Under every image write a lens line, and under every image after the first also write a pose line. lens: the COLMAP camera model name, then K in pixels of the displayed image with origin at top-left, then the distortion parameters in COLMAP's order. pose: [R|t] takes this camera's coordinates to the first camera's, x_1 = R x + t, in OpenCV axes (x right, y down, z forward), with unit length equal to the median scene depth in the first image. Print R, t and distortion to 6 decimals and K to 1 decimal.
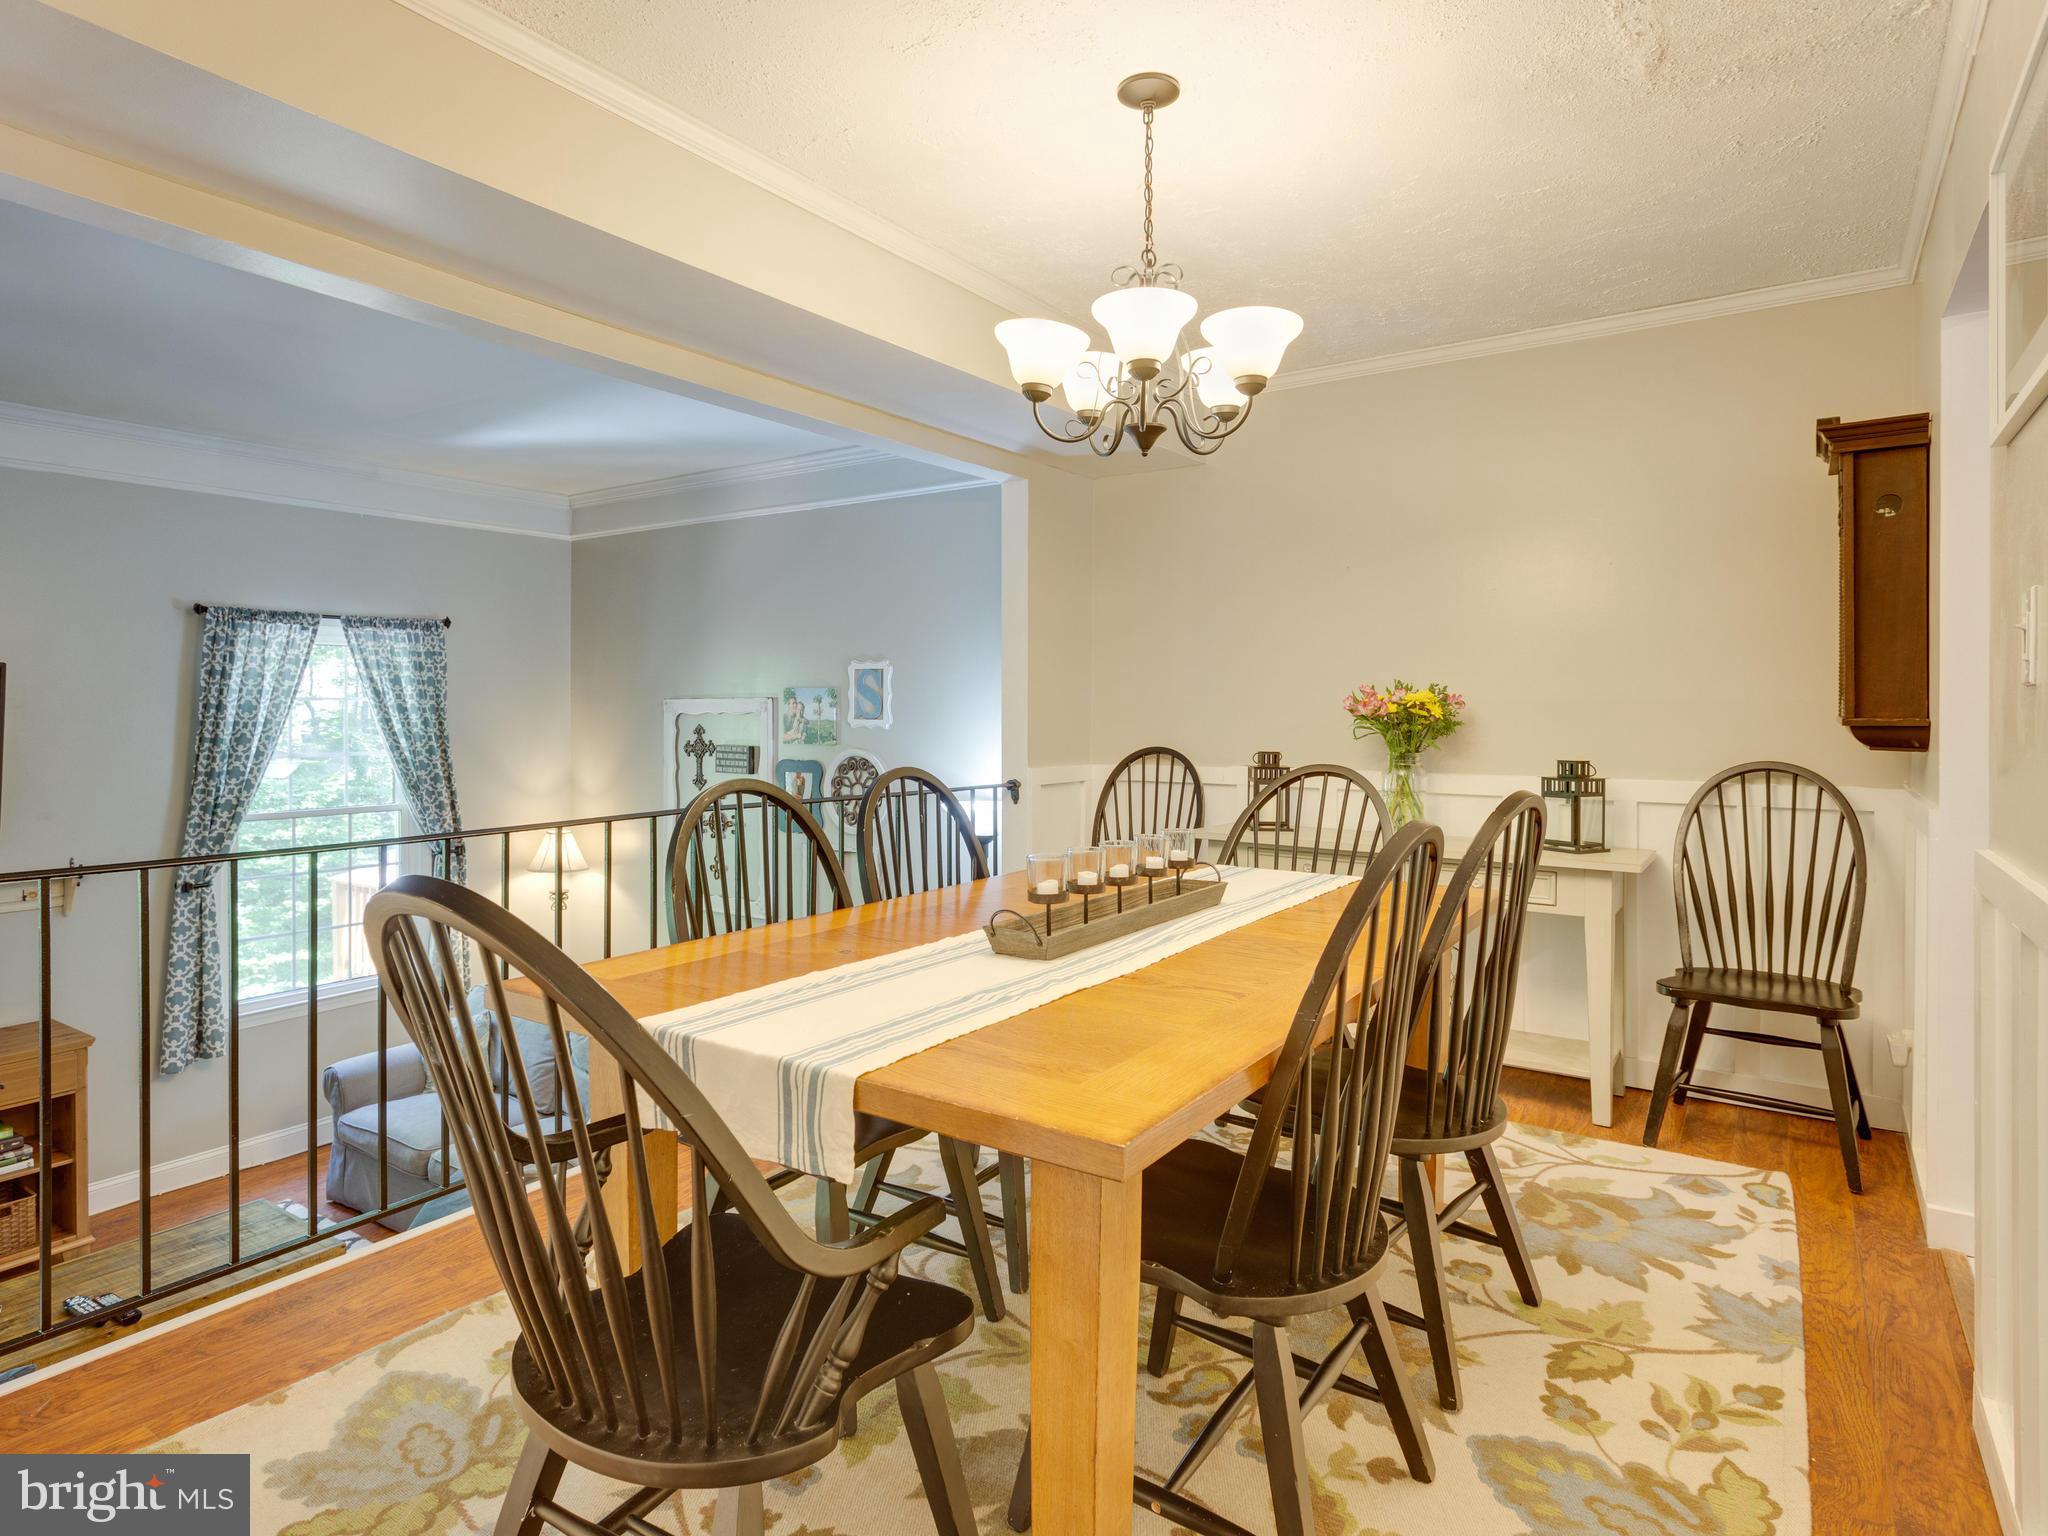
lens RADIAL K [[1122.2, 0, 1029.2], [0, 1122.2, 715.8], [0, 0, 1]] dist [0.003601, 0.001284]
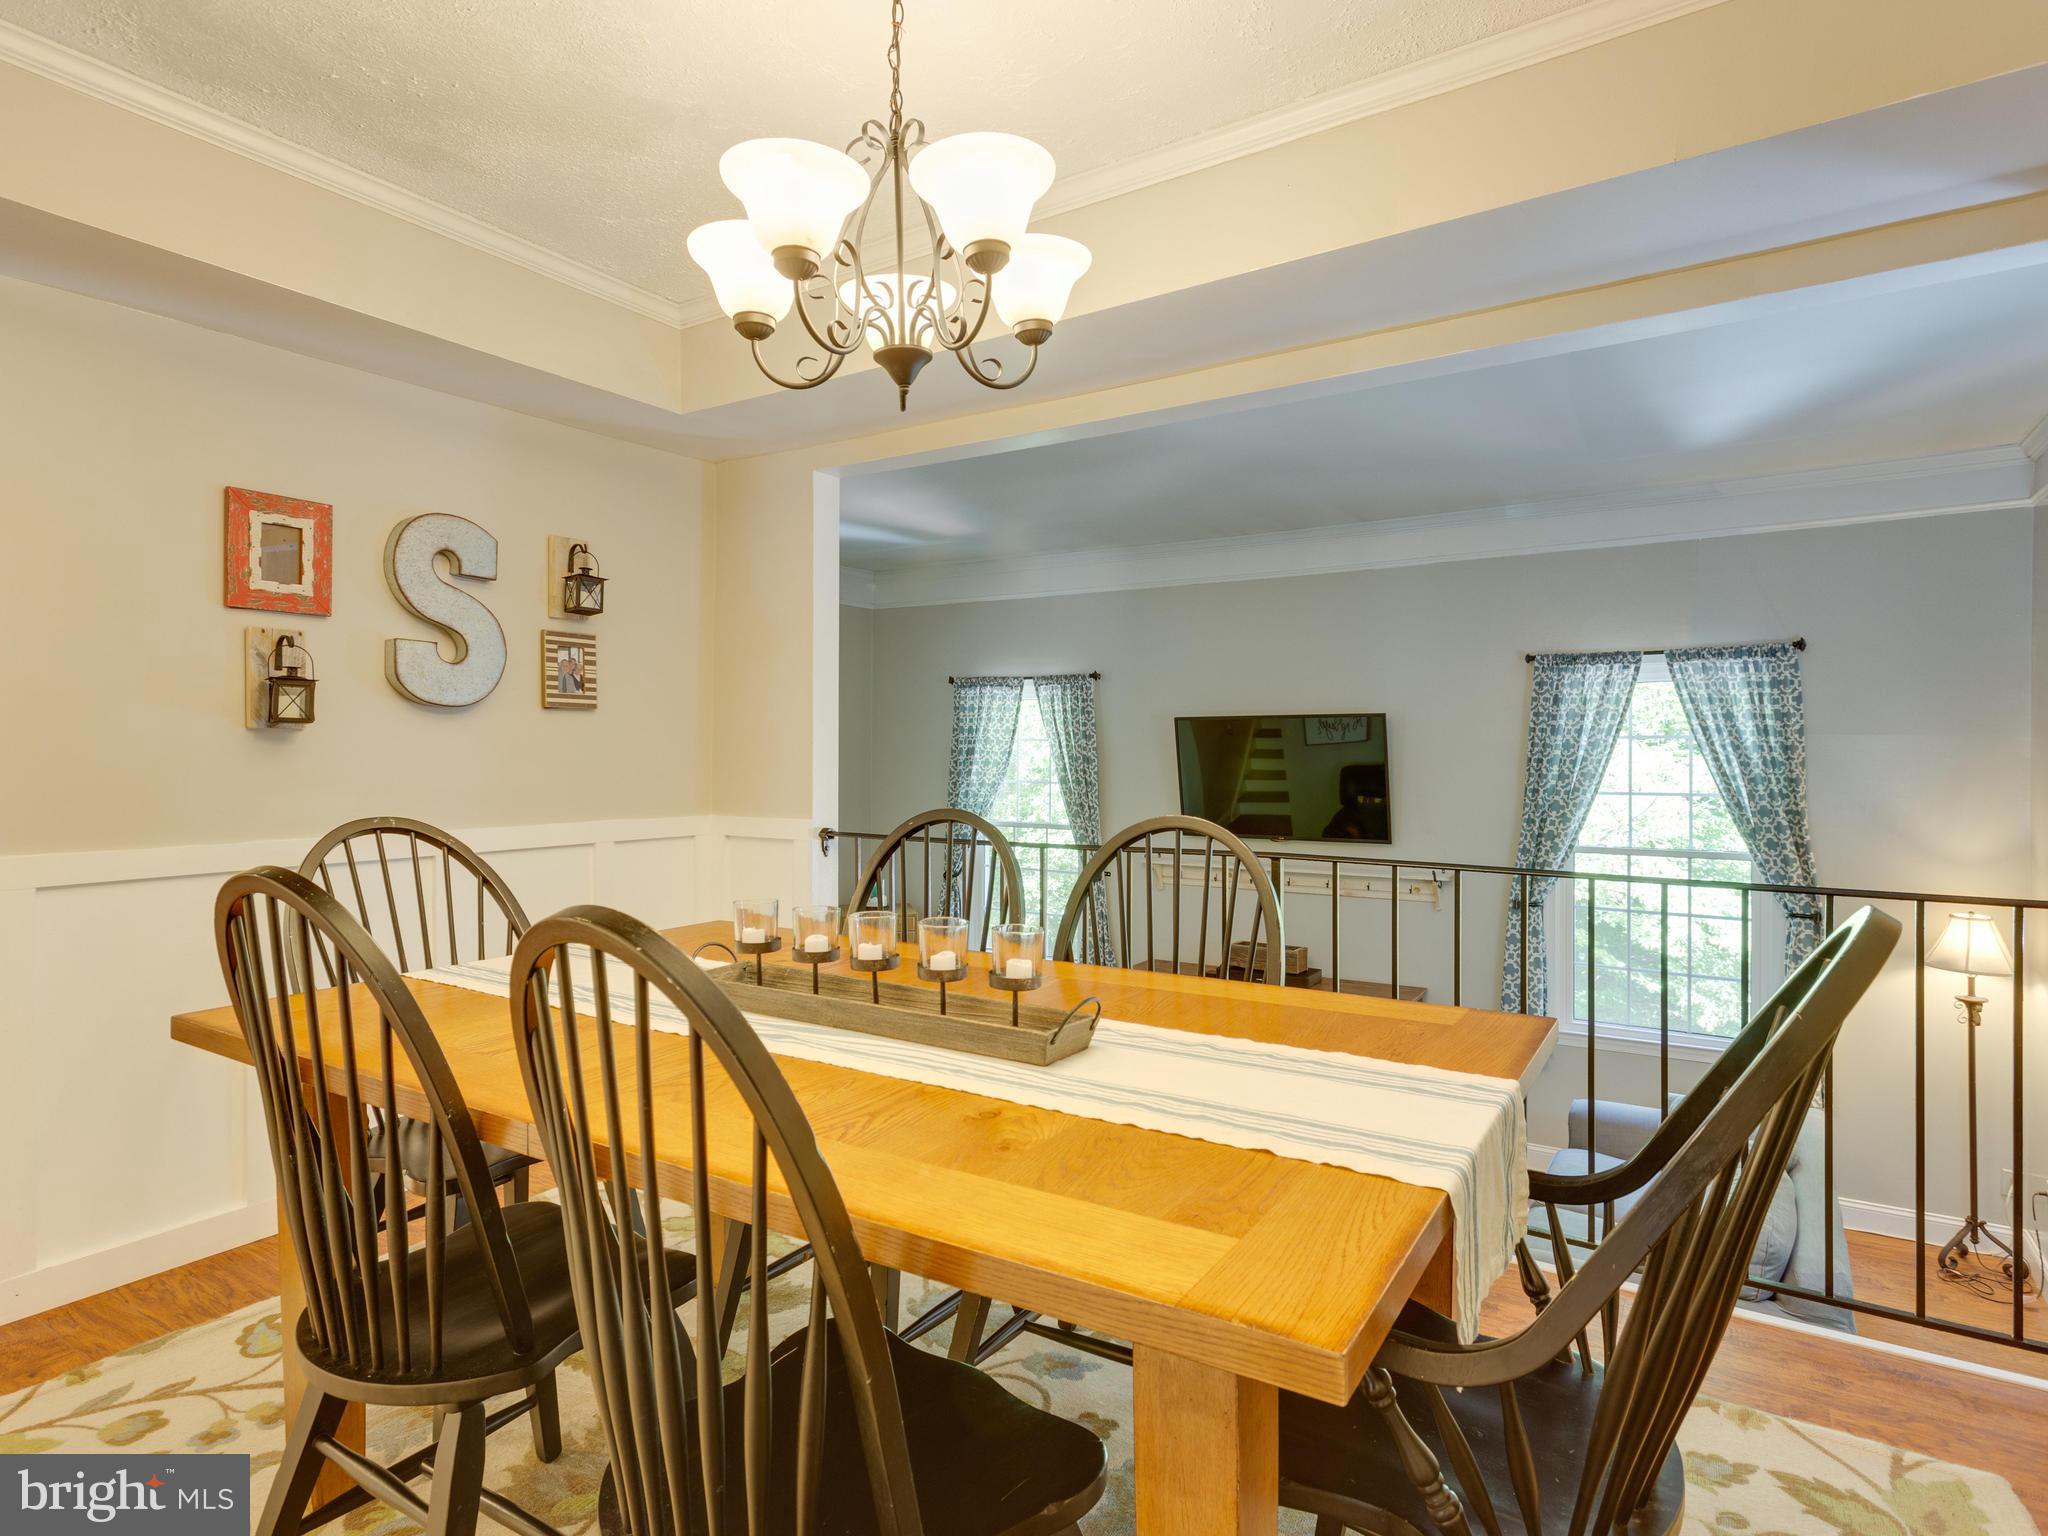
lens RADIAL K [[1112.5, 0, 1020.7], [0, 1112.5, 751.0], [0, 0, 1]] dist [0.003039, 0.001036]
pose [[0.017604, -0.000647, -0.999845, 0.342342], [-0.007921, 0.999968, -0.000786, 0.002475], [0.999814, 0.007933, 0.017598, 0.442227]]
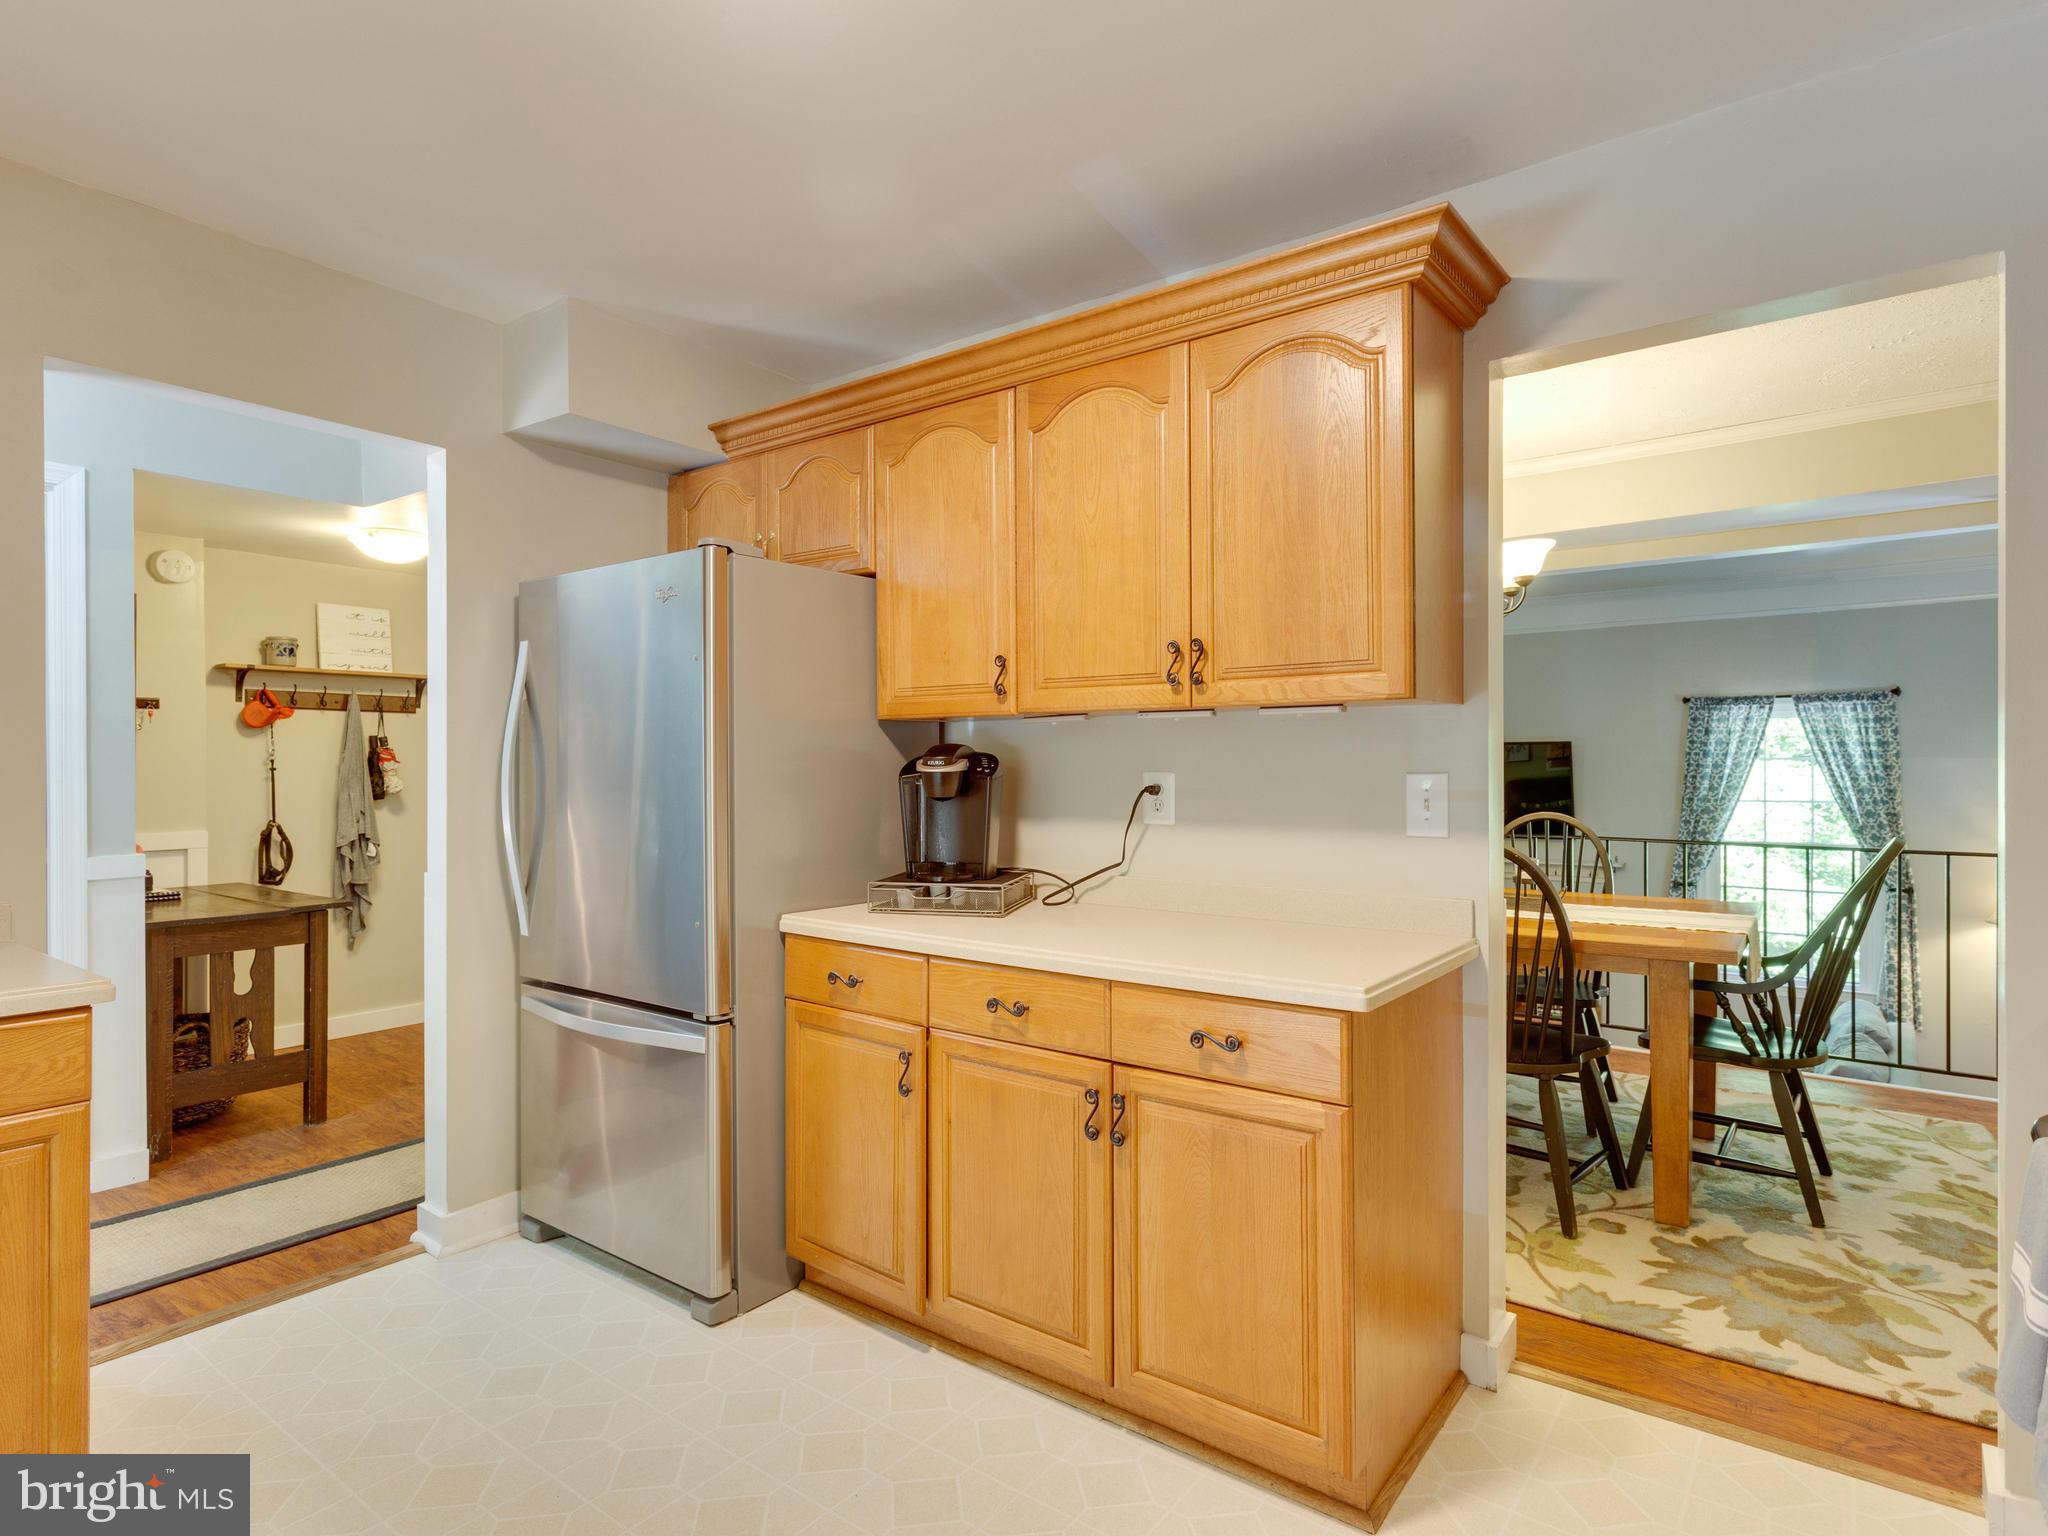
lens RADIAL K [[1105.1, 0, 1024.0], [0, 1105.1, 768.0], [0, 0, 1]] dist [-0.001035, -0.000624]
pose [[-0.051400, 0.005153, -0.998665, 0.728616], [-0.001630, 0.999985, 0.005244, -0.009854], [0.998677, 0.001897, -0.051391, 0.182276]]
